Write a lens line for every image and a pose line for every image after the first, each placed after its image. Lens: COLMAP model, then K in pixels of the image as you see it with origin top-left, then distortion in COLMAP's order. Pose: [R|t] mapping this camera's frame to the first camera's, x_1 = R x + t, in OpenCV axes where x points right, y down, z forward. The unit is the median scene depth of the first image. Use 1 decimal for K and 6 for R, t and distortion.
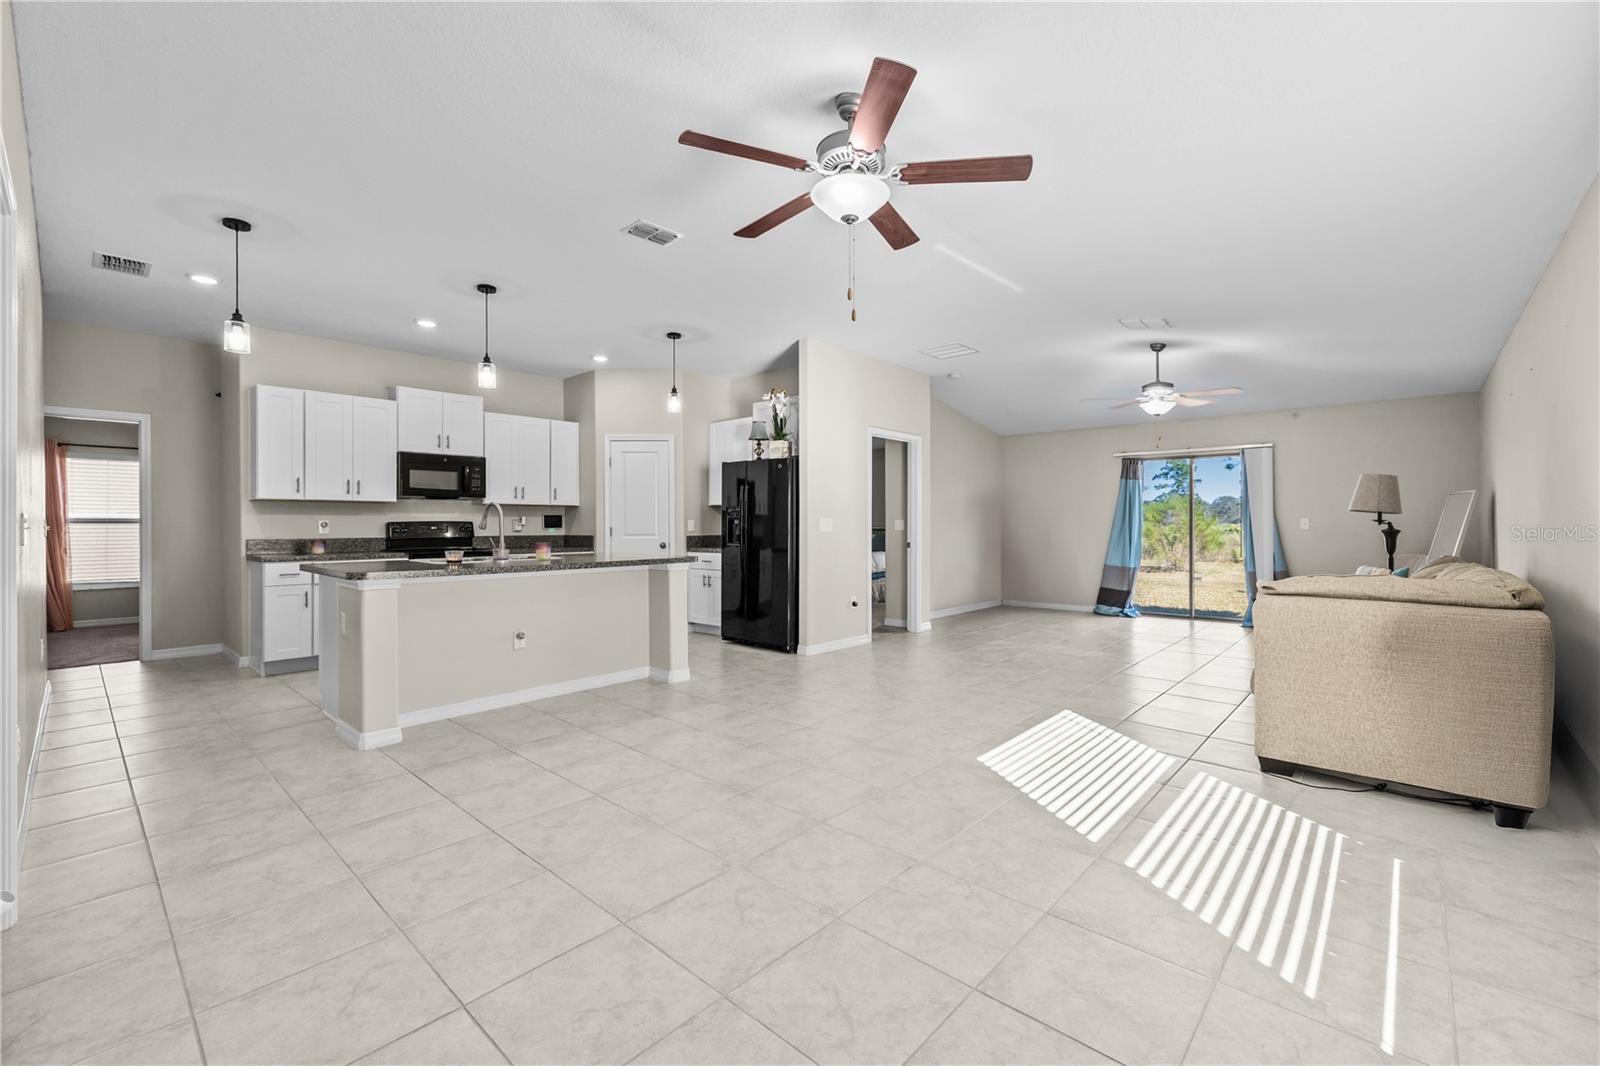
lens RADIAL K [[667.4, 0, 804.8], [0, 667.4, 524.4], [0, 0, 1]] dist [-0.000630, -0.000061]
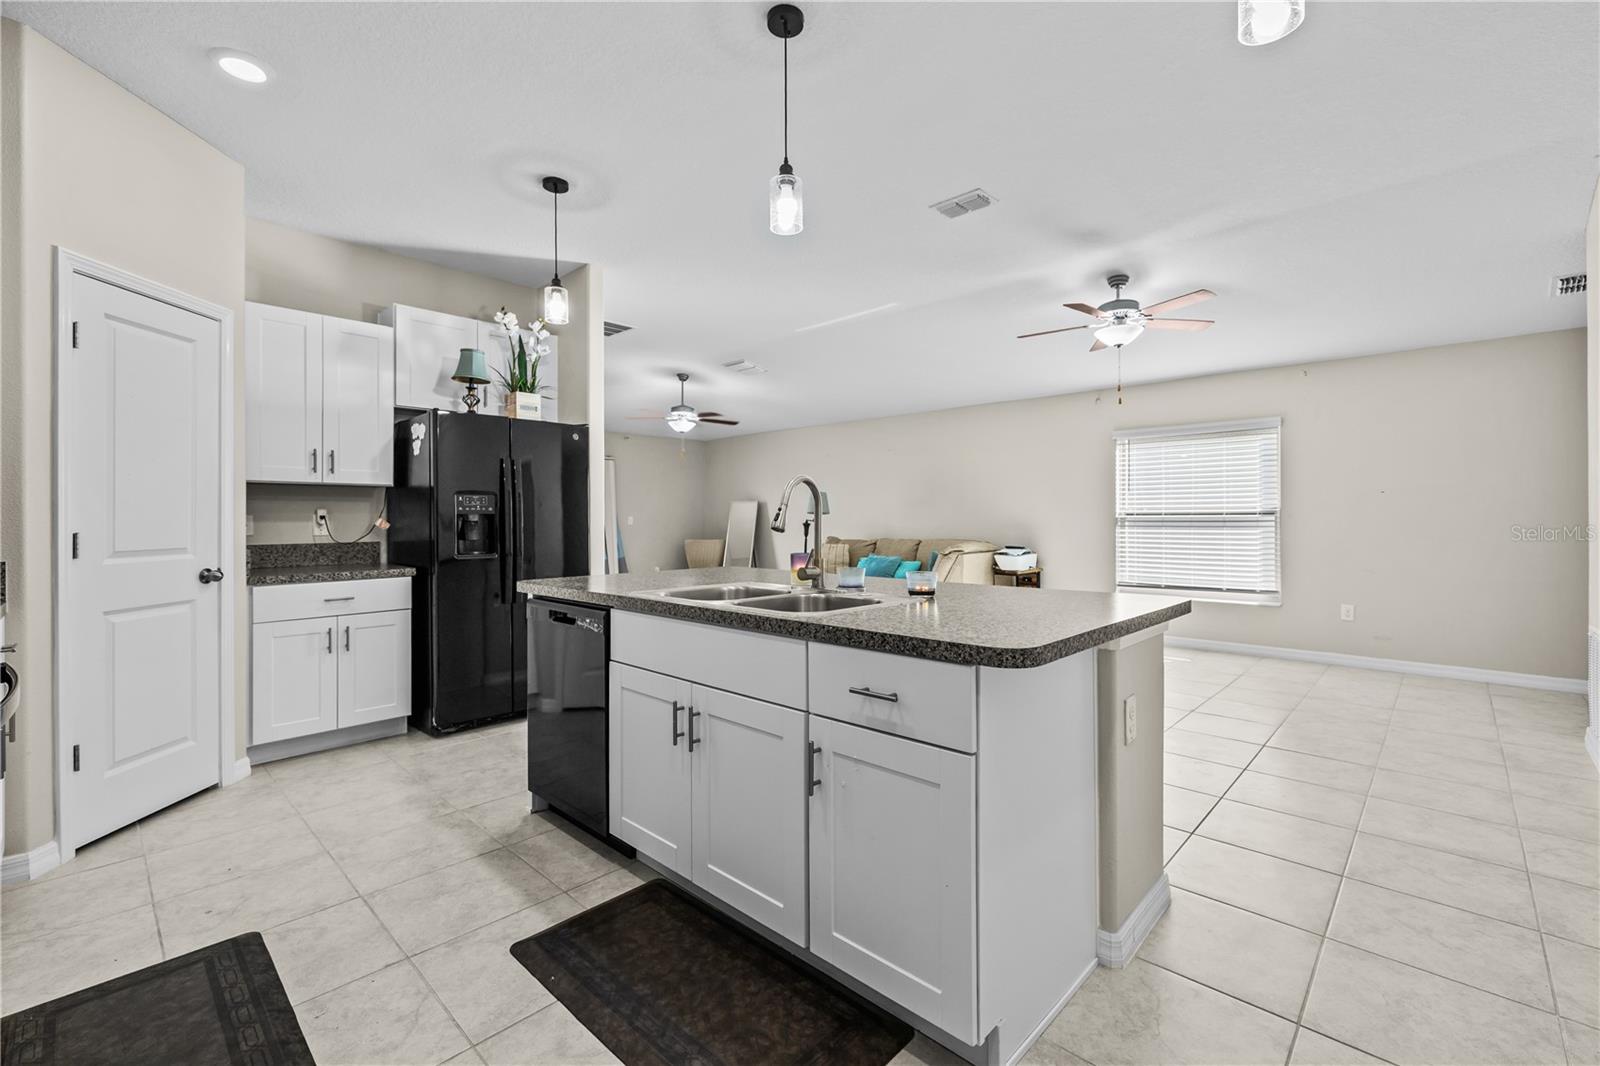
lens RADIAL K [[684.3, 0, 810.4], [0, 684.3, 516.2], [0, 0, 1]] dist [0.000436, 0.000086]
pose [[0.020291, 0.005444, 0.999779, -0.682086], [0.006260, 0.999965, -0.005572, -0.000116], [-0.999775, 0.006372, 0.020257, 0.692883]]
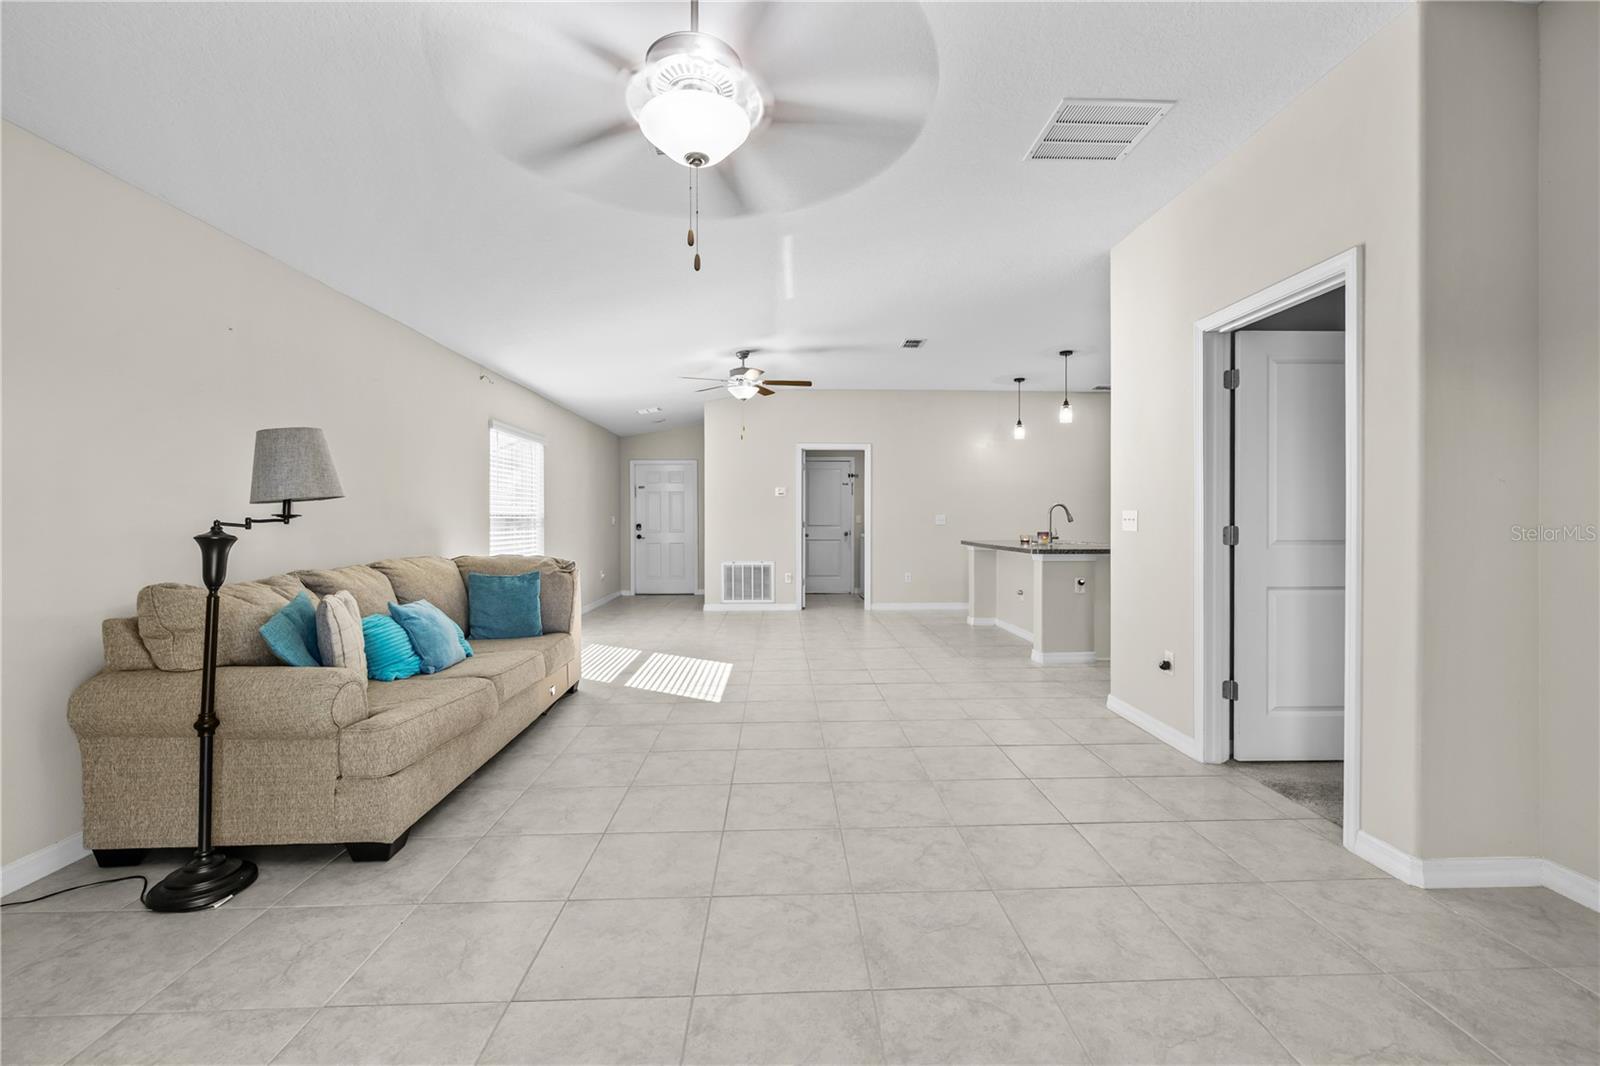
lens RADIAL K [[677.4, 0, 805.7], [0, 677.4, 522.8], [0, 0, 1]] dist [-0.002314, -0.000138]
pose [[-0.718209, 0.006937, -0.695792, 0.662705], [0.001409, 0.999963, 0.008516, -0.002408], [0.695826, 0.005136, -0.718192, 1.176363]]
